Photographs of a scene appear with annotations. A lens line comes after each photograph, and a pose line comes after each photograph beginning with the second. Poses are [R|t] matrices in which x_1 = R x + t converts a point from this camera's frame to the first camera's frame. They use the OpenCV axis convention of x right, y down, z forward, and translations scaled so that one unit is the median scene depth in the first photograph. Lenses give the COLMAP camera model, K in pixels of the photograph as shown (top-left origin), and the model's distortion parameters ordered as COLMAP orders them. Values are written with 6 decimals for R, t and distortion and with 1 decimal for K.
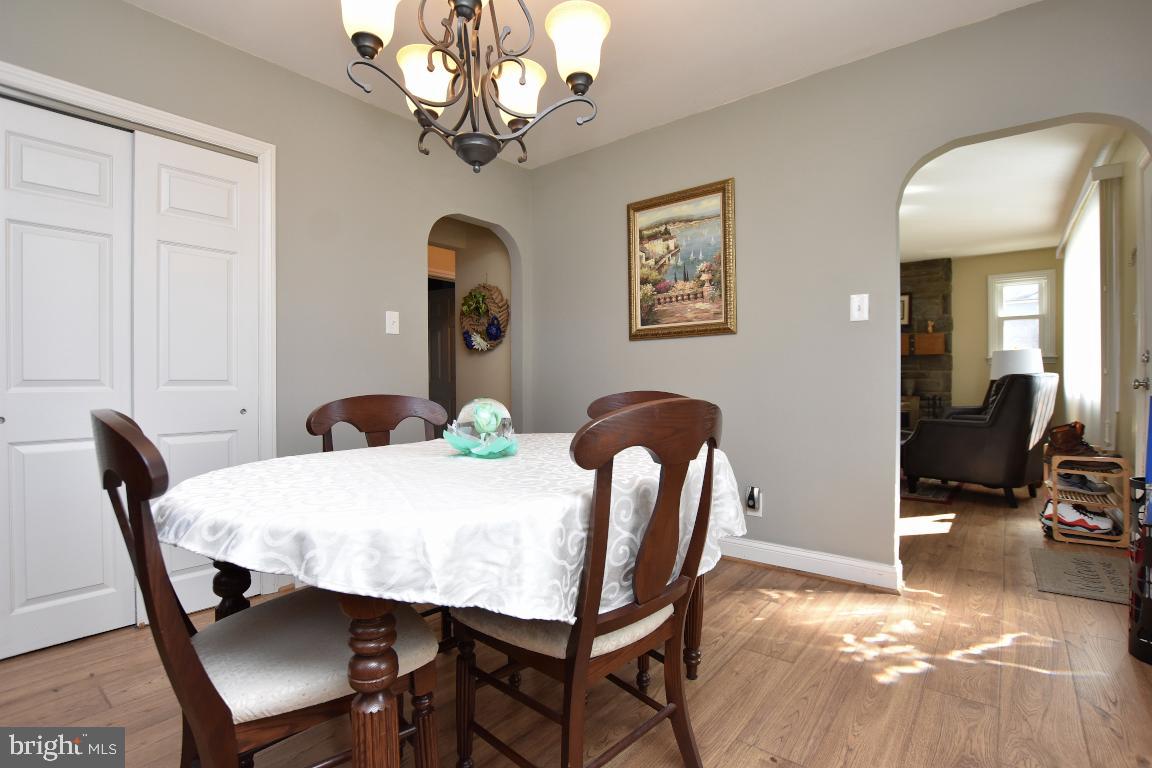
lens RADIAL K [[561.0, 0, 576.0], [0, 561.0, 384.0], [0, 0, 1]] dist [-0.002358, -0.000356]
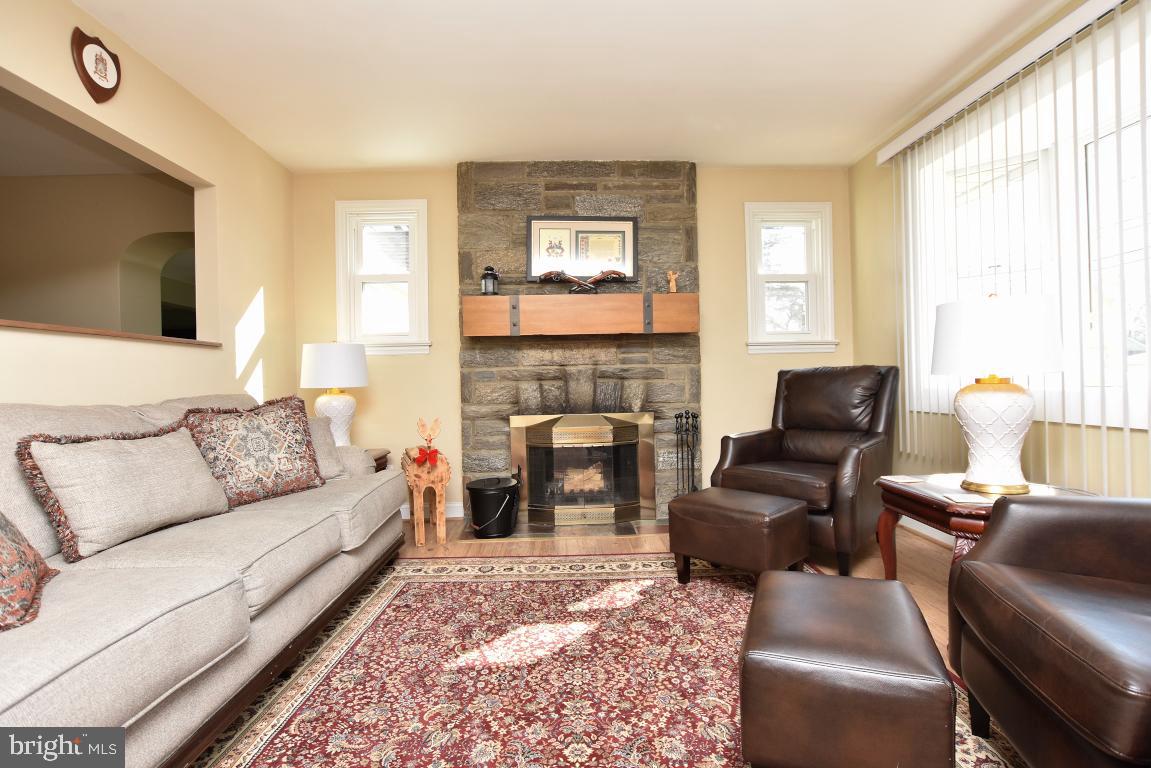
lens RADIAL K [[528.5, 0, 560.2], [0, 528.5, 383.9], [0, 0, 1]] dist [-0.038177, 0.010501]
pose [[0.787375, -0.010256, 0.616389, 0.237611], [0.017503, 0.999830, -0.005722, -0.003961], [-0.616226, 0.015294, 0.787421, 0.672131]]
